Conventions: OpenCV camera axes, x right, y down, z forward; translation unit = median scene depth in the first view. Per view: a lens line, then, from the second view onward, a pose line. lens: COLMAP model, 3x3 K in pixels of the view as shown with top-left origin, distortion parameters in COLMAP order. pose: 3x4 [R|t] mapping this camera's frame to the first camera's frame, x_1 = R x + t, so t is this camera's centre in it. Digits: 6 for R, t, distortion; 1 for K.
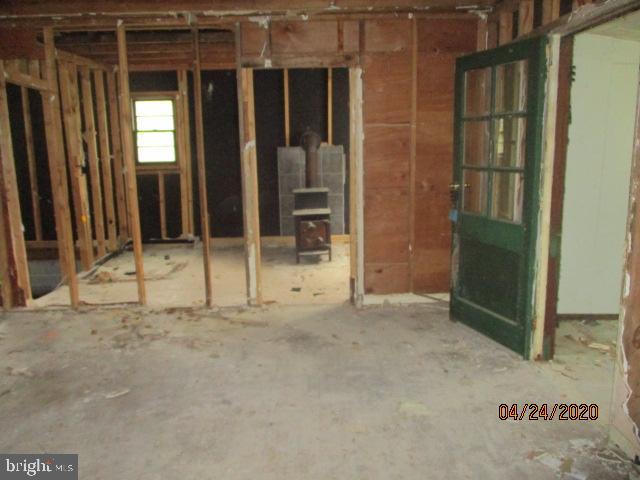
lens RADIAL K [[536.6, 0, 321.0], [0, 536.6, 228.5], [0, 0, 1]] dist [-0.027304, 0.003037]
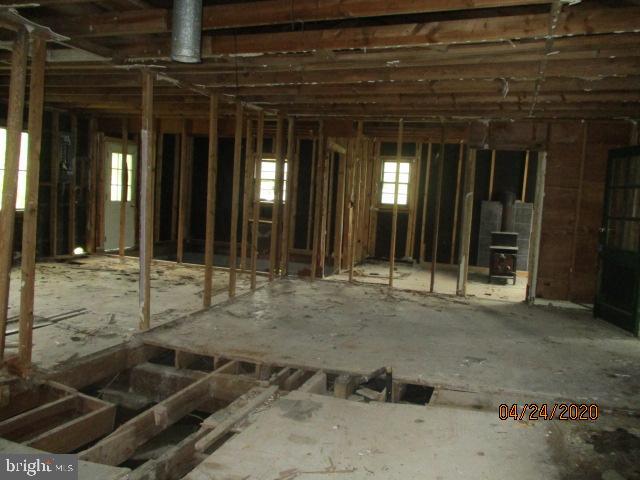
lens RADIAL K [[536.6, 0, 321.0], [0, 536.6, 228.5], [0, 0, 1]] dist [-0.027304, 0.003037]
pose [[0.935486, 0.095429, -0.340234, 0.008591], [-0.131371, 0.987754, -0.084165, 0.134021], [0.328035, 0.123432, 0.936567, -0.621282]]
